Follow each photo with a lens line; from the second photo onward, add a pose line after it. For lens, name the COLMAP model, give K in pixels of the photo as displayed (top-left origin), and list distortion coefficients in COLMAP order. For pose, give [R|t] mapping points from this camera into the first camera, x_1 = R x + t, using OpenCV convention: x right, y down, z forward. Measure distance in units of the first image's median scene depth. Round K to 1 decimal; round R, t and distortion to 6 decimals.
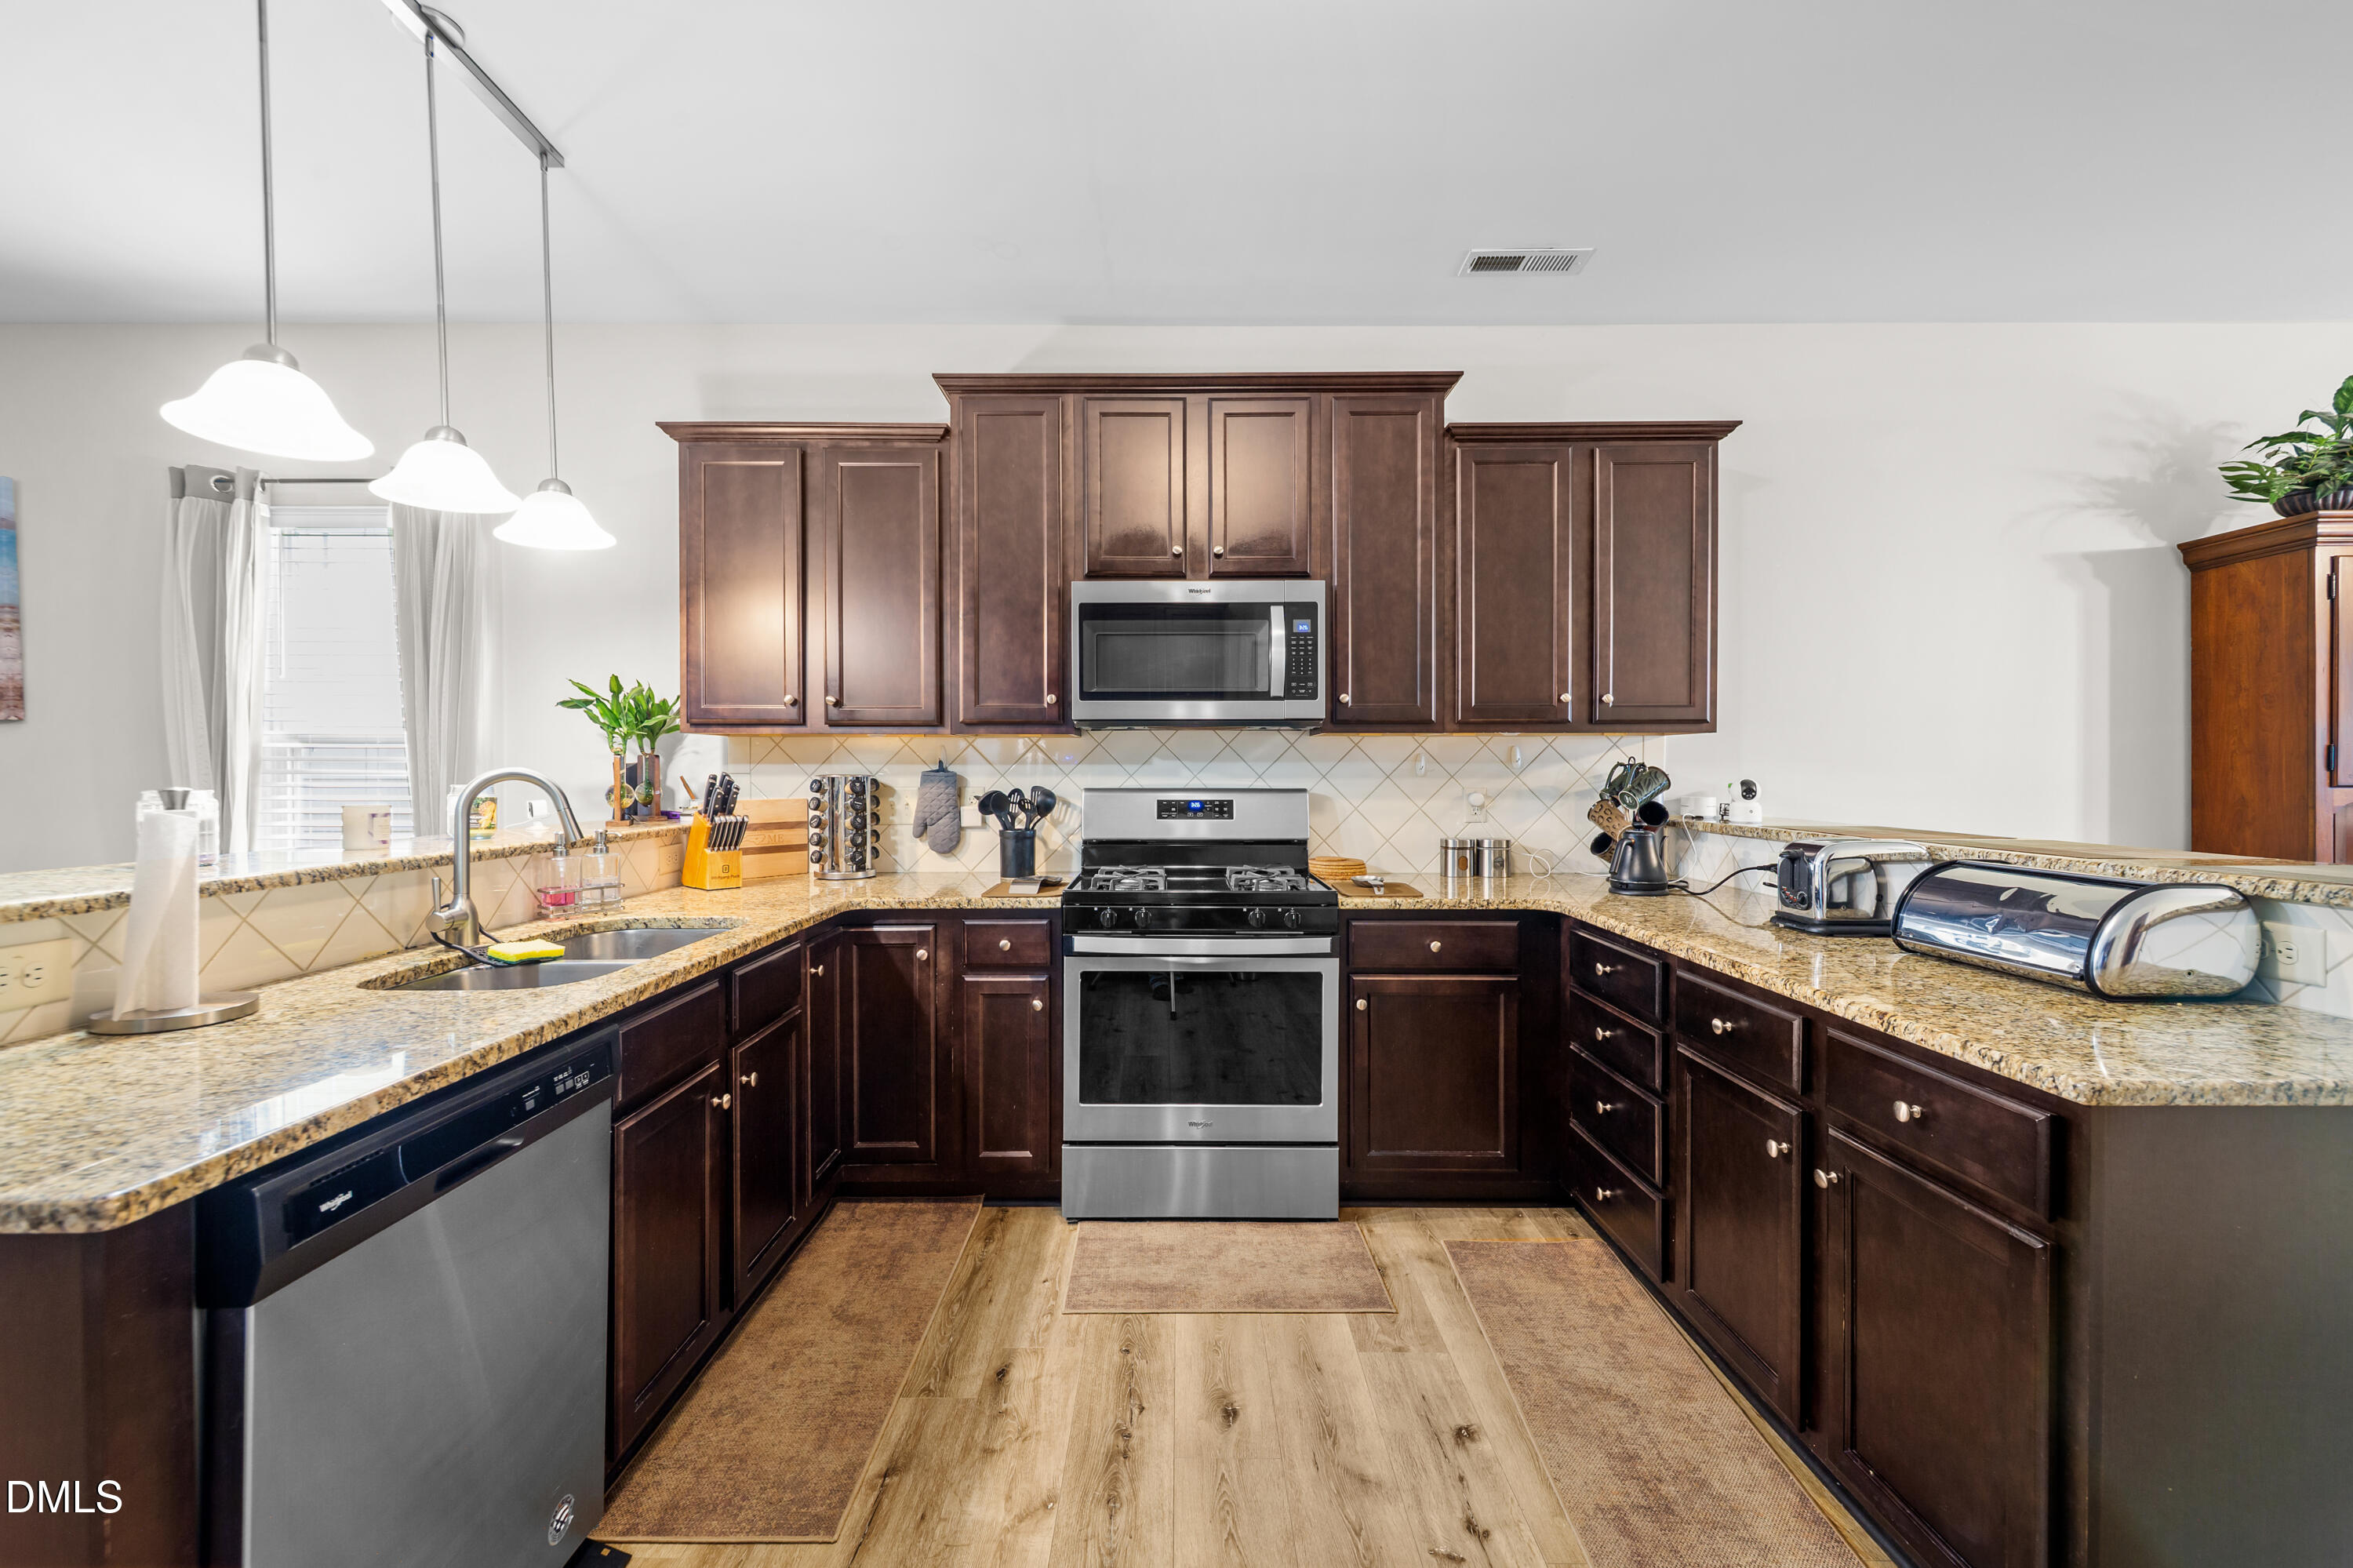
lens RADIAL K [[952.9, 0, 1171.9], [0, 952.9, 775.1], [0, 0, 1]] dist [0.008719, -0.002033]
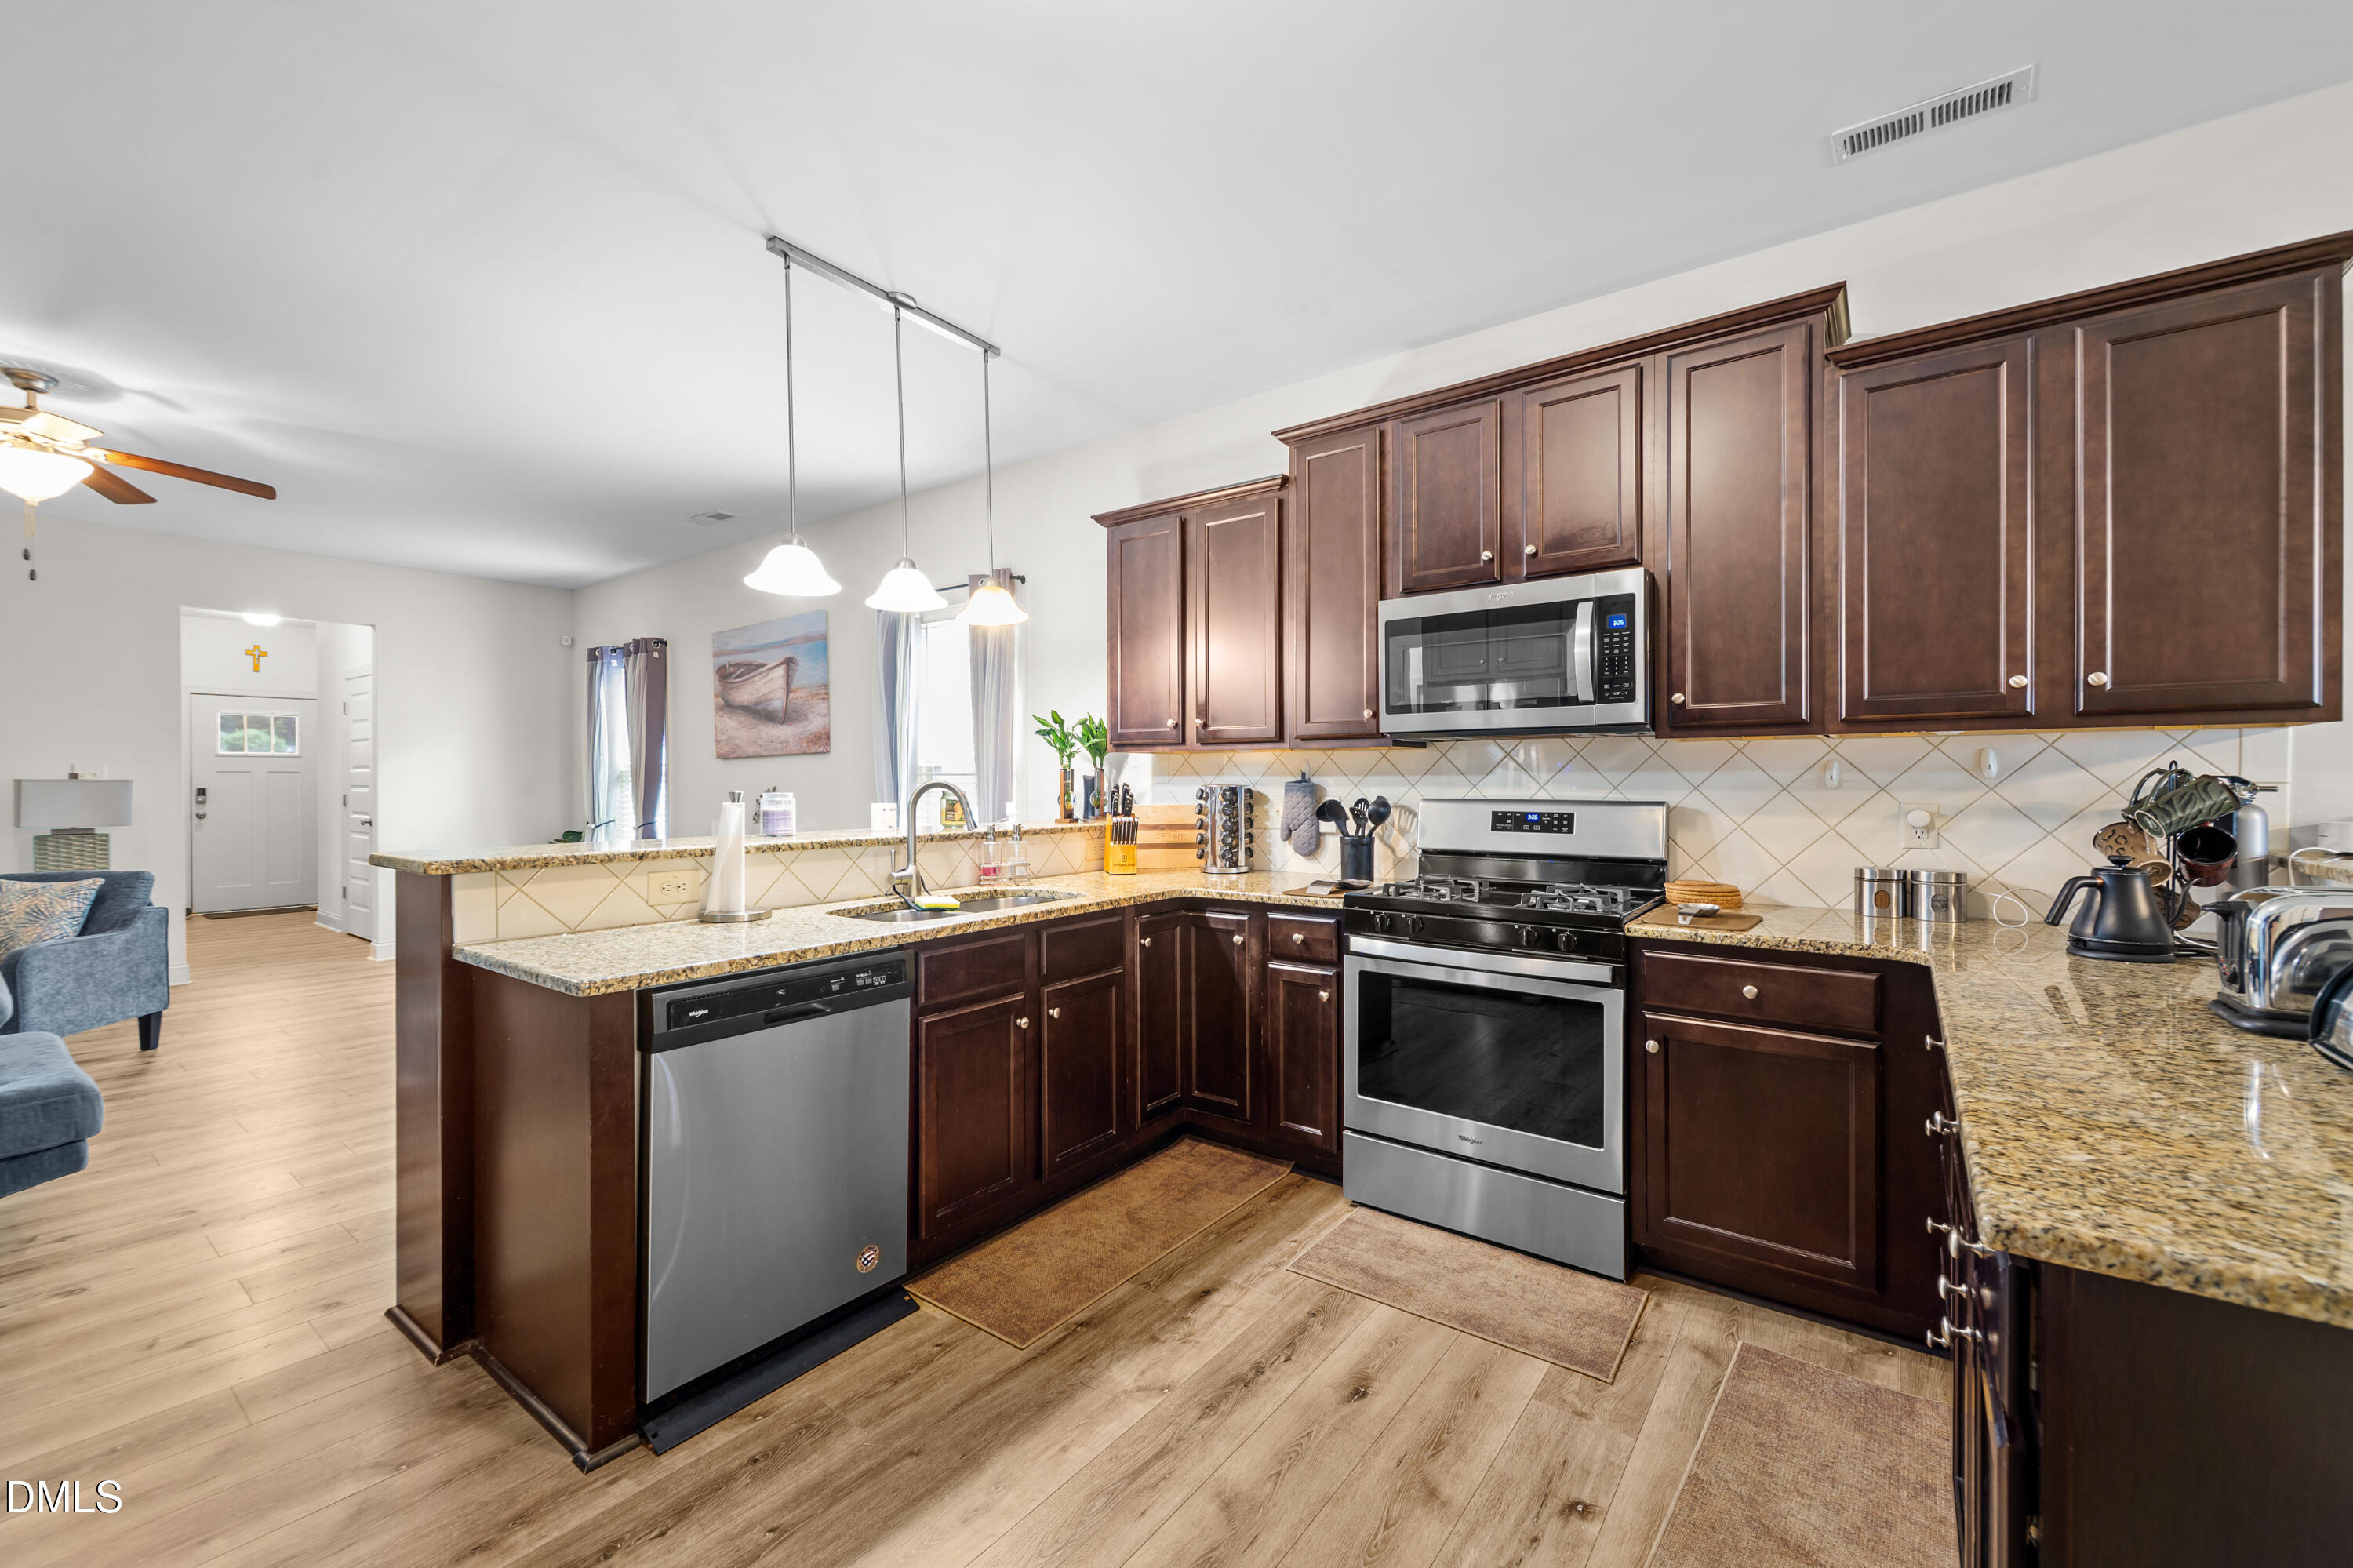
lens RADIAL K [[952.9, 0, 1174.2], [0, 952.9, 784.4], [0, 0, 1]] dist [0.008719, -0.002033]
pose [[0.799754, 0.001465, -0.600327, 0.372533], [-0.002534, 0.999996, -0.000935, 0.000157], [0.600323, 0.002269, 0.799754, 0.025713]]
